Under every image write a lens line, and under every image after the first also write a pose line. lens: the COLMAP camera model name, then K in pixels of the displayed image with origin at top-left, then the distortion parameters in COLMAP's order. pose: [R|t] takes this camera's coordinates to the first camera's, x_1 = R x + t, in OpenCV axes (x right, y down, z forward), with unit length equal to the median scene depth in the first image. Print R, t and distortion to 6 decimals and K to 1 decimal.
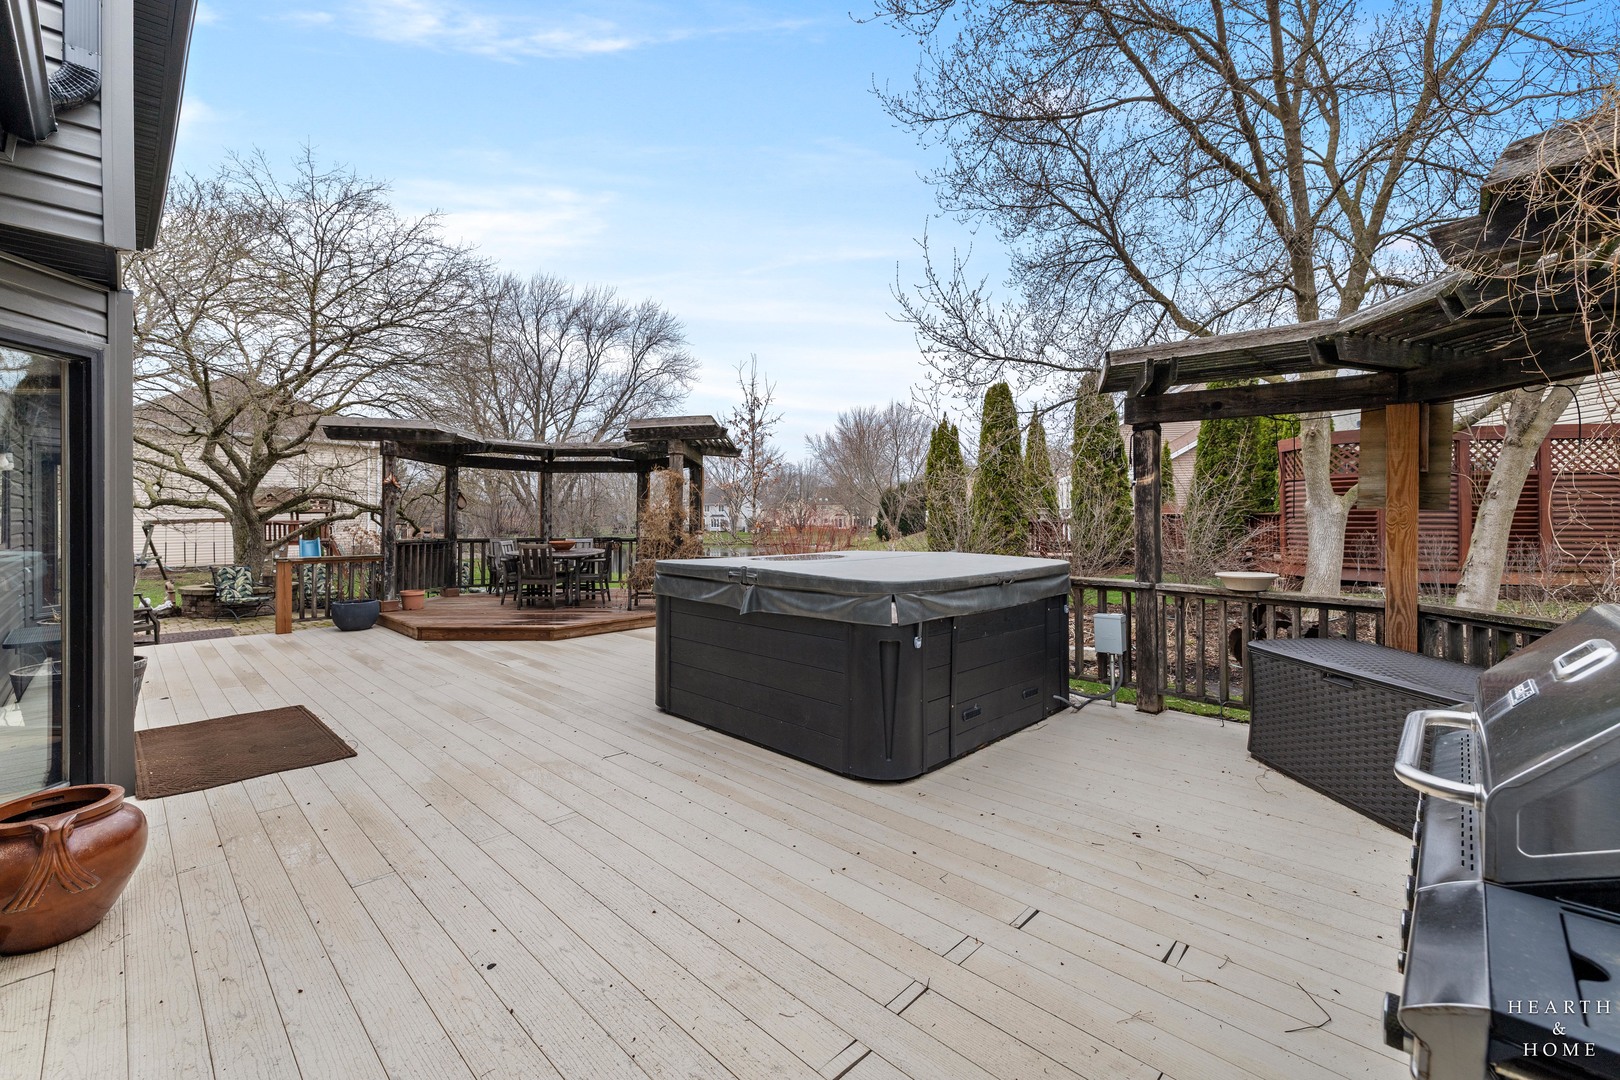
lens RADIAL K [[691.4, 0, 799.6], [0, 691.4, 518.5], [0, 0, 1]] dist [0.001318, 0.000286]
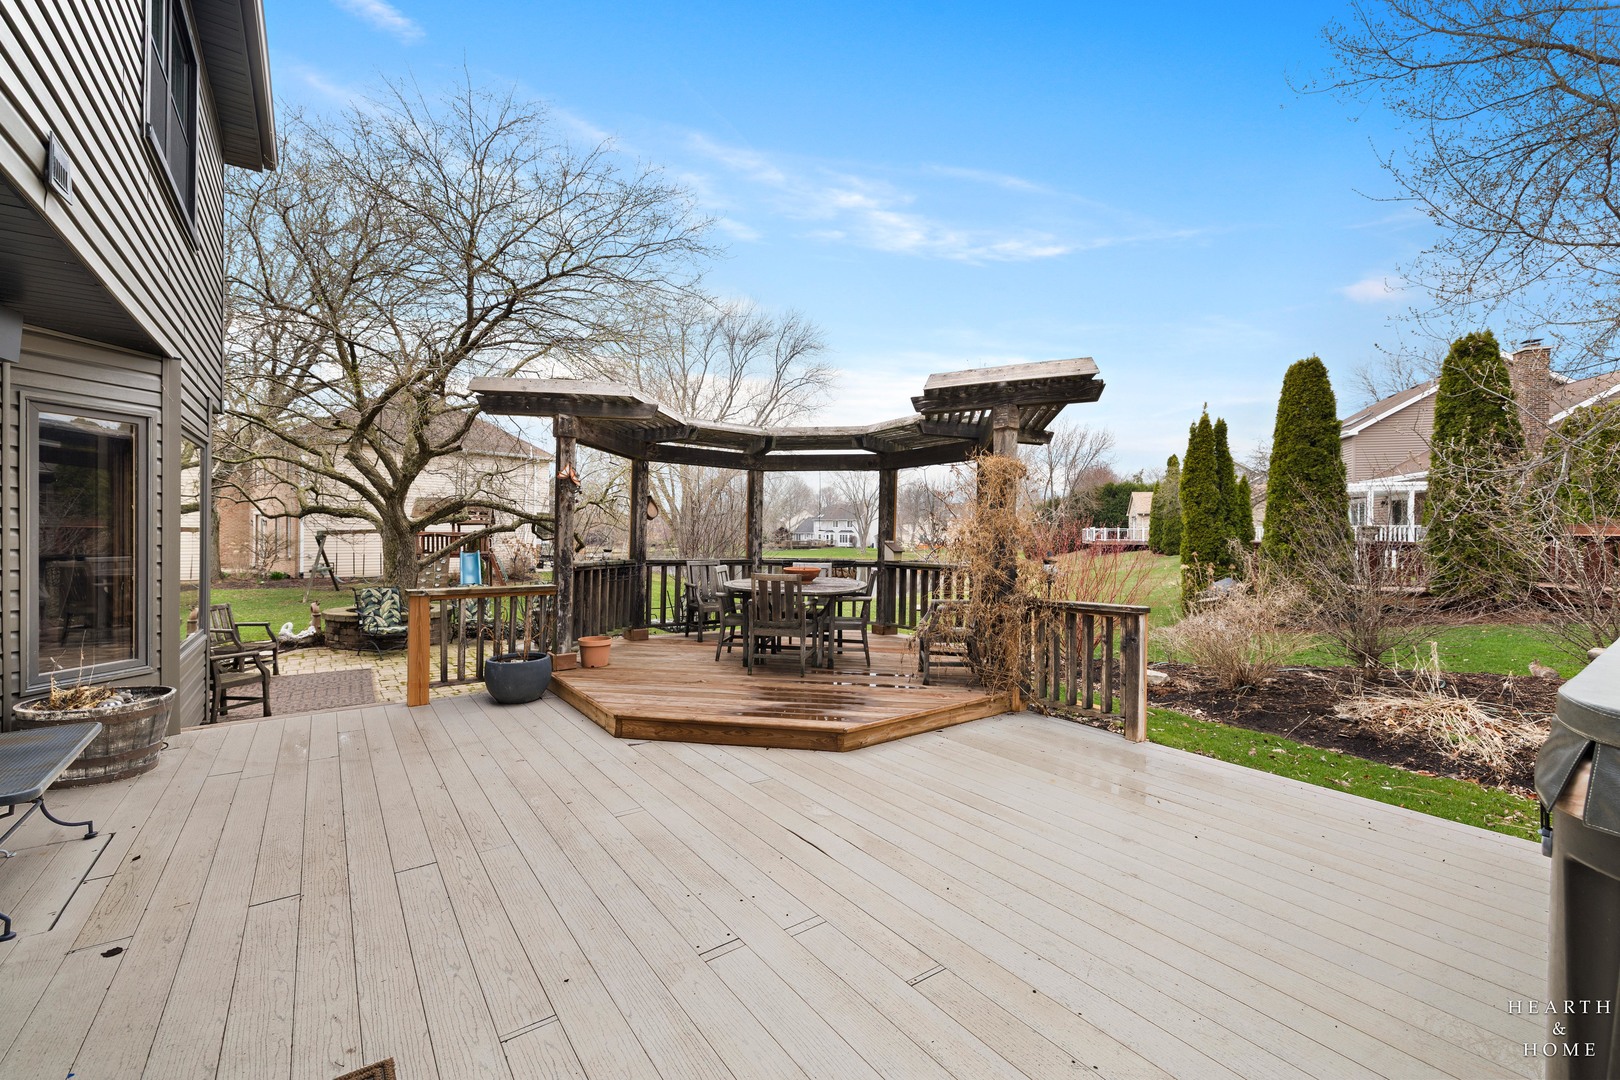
lens RADIAL K [[677.6, 0, 810.0], [0, 677.6, 540.0], [0, 0, 1]] dist [-0.001228, -0.000070]
pose [[0.987658, 0.011894, -0.156176, -0.179309], [-0.010578, 0.999901, 0.009253, 0.000002], [0.156271, -0.007487, 0.987686, 0.272024]]
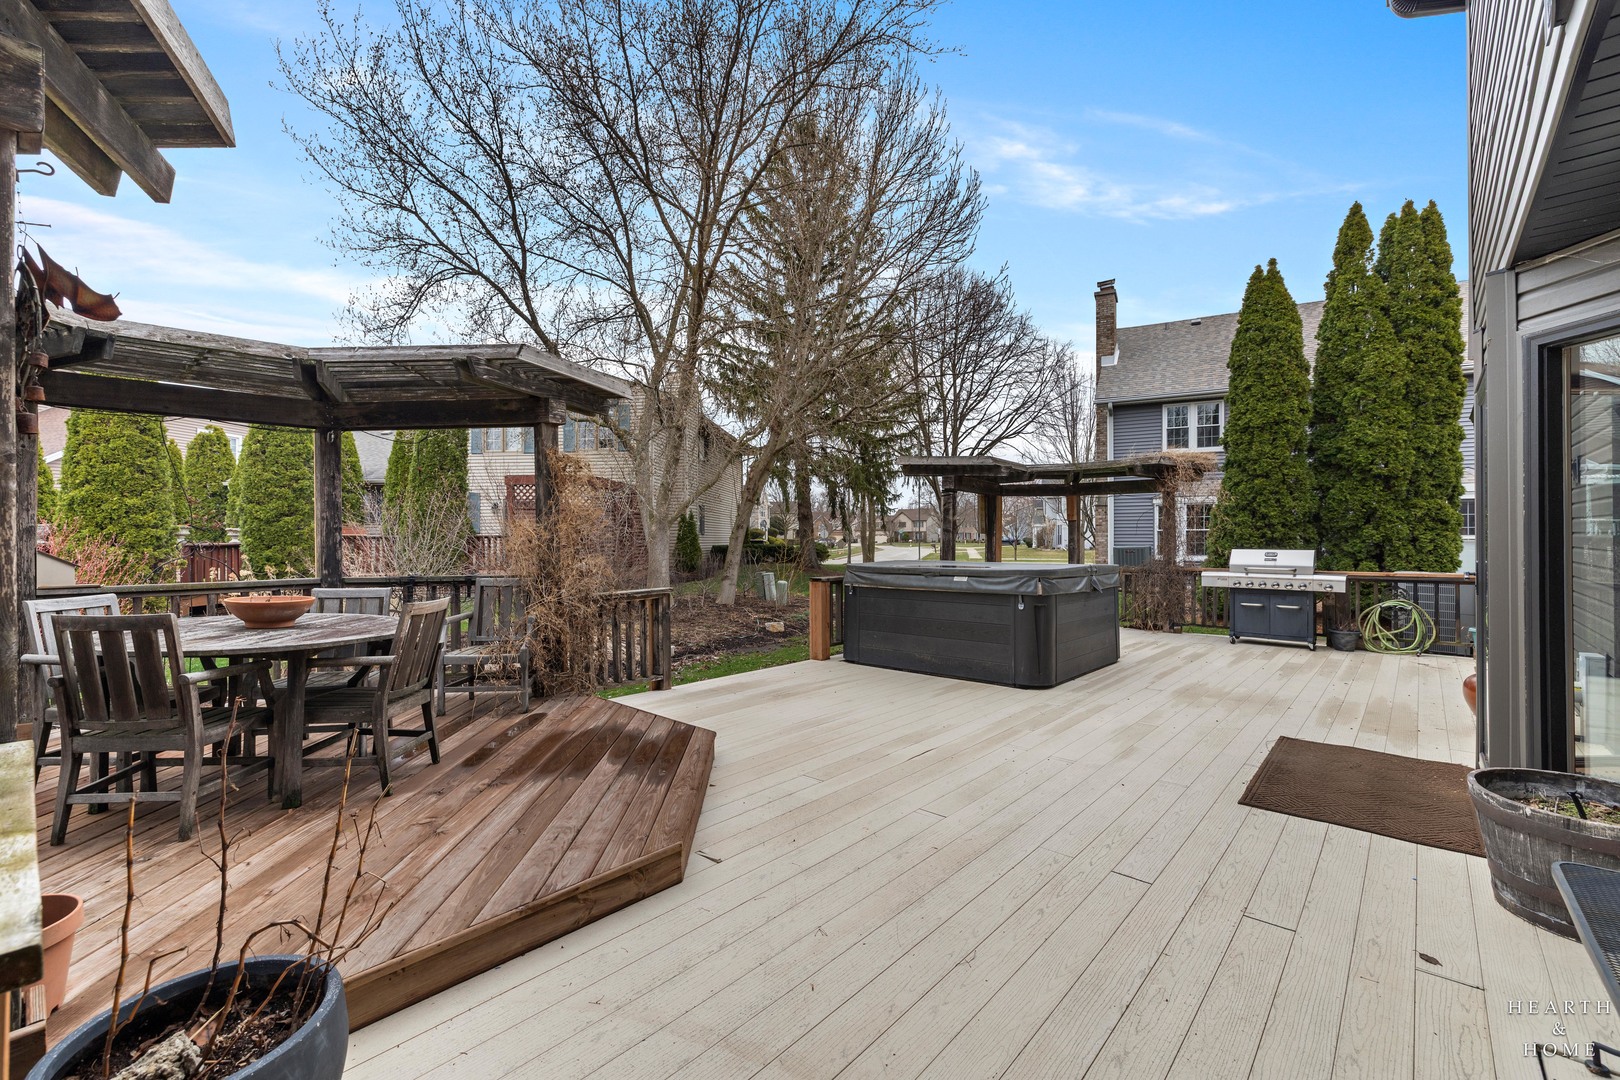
lens RADIAL K [[671.1, 0, 810.0], [0, 671.1, 540.0], [0, 0, 1]] dist [-0.000327, 0.000057]
pose [[-0.050440, 0.001837, 0.998725, -0.529271], [0.003440, 0.999993, -0.001666, 0.003865], [-0.998721, 0.003351, -0.050446, 0.566928]]
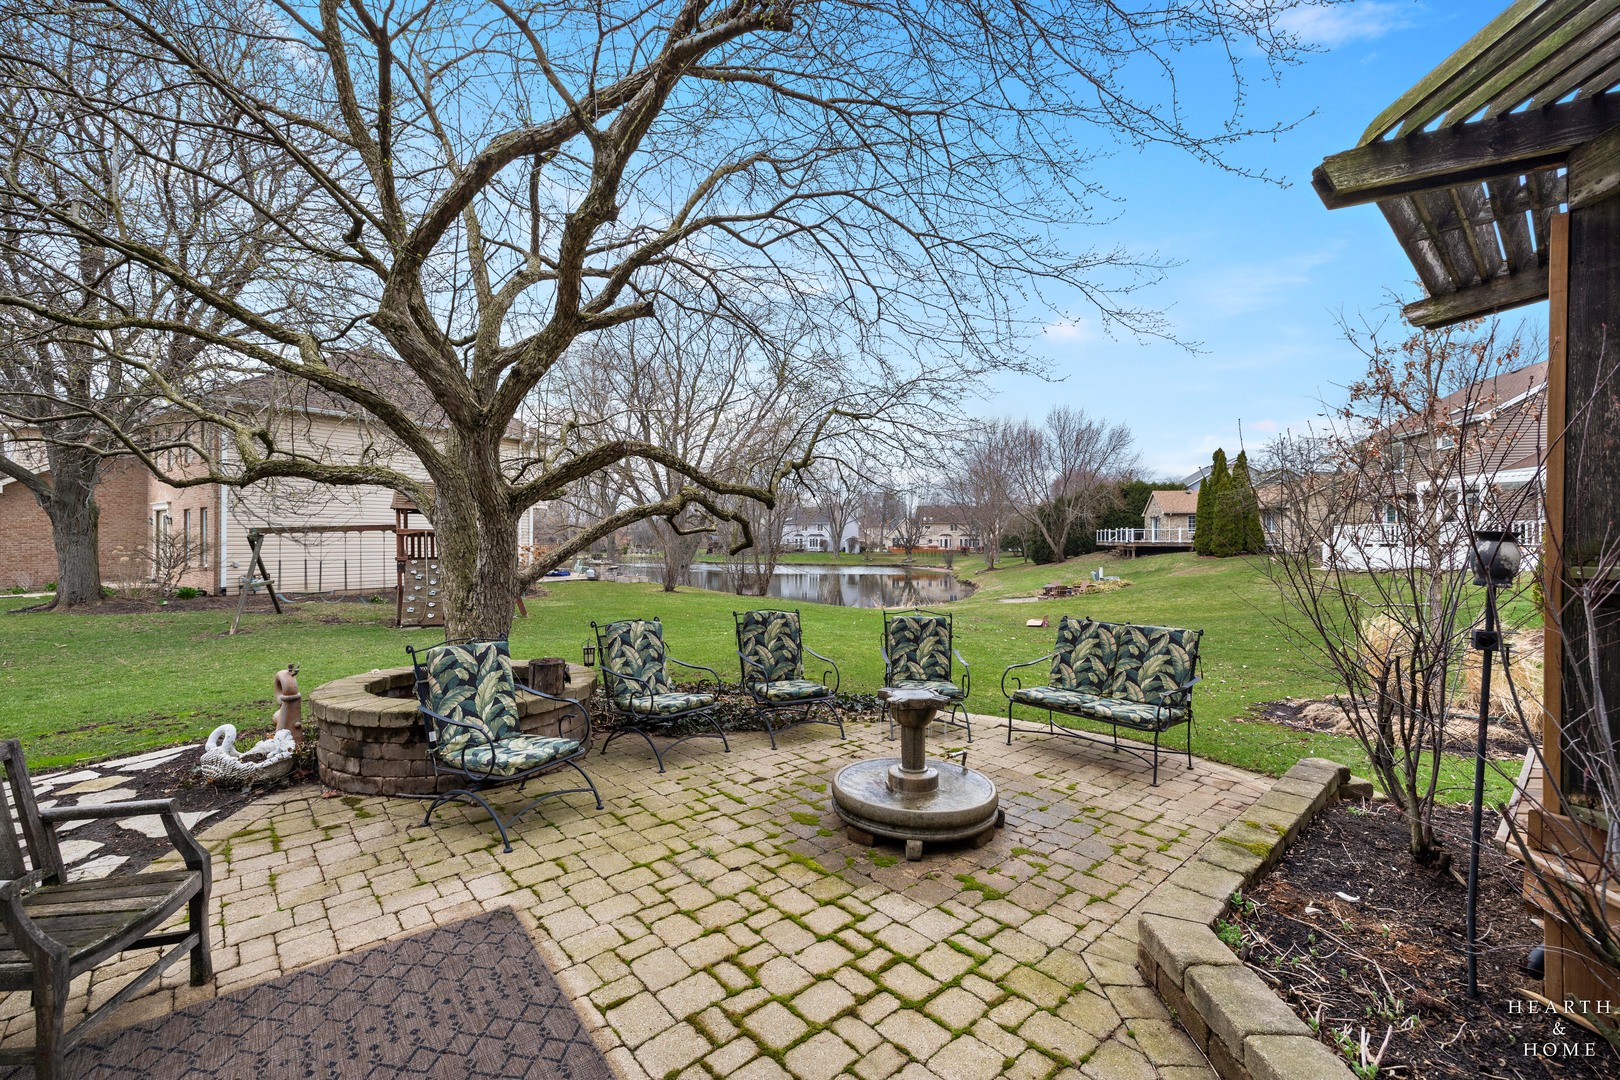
lens RADIAL K [[671.1, 0, 810.0], [0, 671.1, 540.0], [0, 0, 1]] dist [-0.000327, 0.000057]
pose [[0.997270, 0.006416, -0.073562, -0.596379], [-0.006341, 0.999979, 0.001264, 0.018309], [0.073568, -0.000794, 0.997290, 0.653422]]
